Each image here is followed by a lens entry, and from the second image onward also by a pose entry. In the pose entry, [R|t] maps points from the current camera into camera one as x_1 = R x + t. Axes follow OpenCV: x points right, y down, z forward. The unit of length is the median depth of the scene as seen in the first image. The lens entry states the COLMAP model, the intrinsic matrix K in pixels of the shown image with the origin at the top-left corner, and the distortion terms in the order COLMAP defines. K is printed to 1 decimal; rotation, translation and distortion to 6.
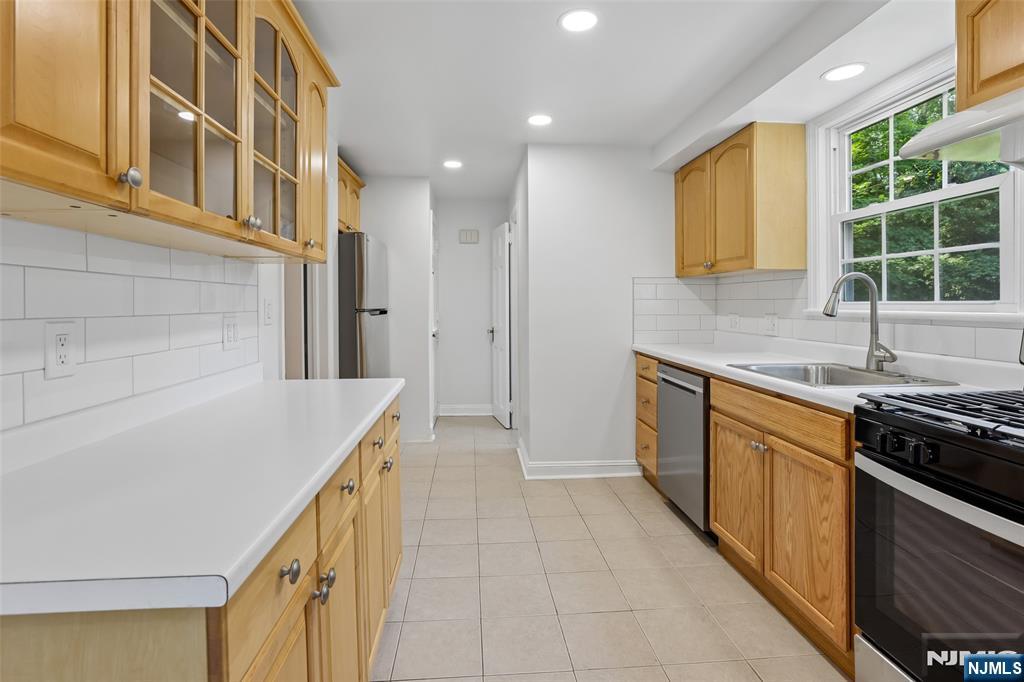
lens RADIAL K [[482.1, 0, 512.0], [0, 482.1, 341.0], [0, 0, 1]] dist [0.001815, 0.000237]
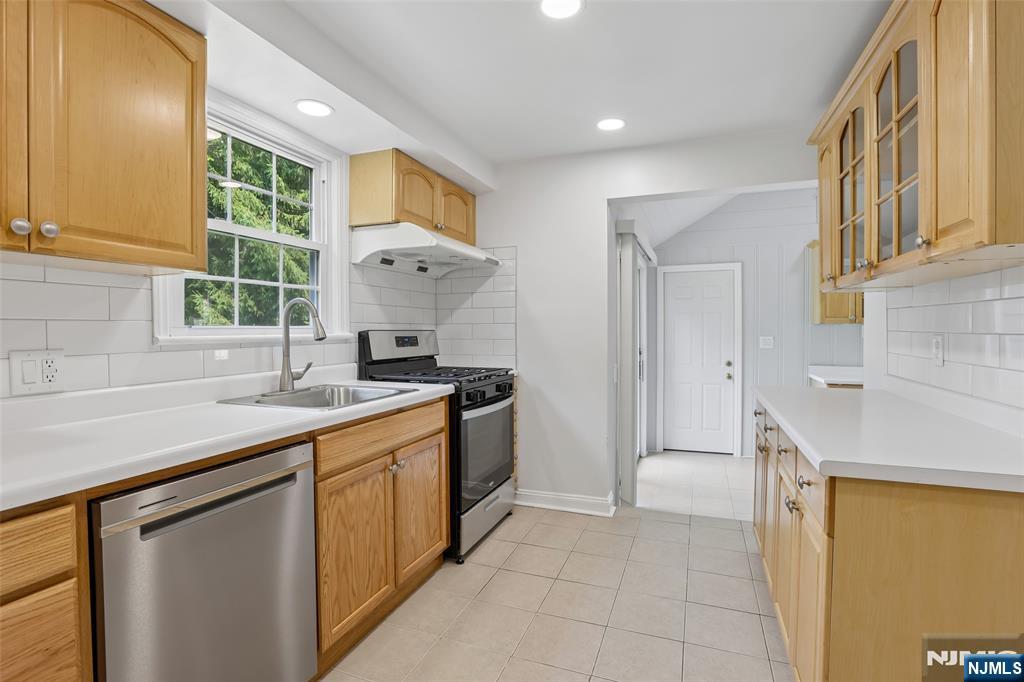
lens RADIAL K [[488.2, 0, 510.6], [0, 488.2, 329.8], [0, 0, 1]] dist [-0.051664, 0.000419]
pose [[-0.898670, 0.002135, 0.438620, -0.150057], [0.038631, 0.996487, 0.074300, -0.133222], [-0.436920, 0.083715, -0.895596, 1.746388]]
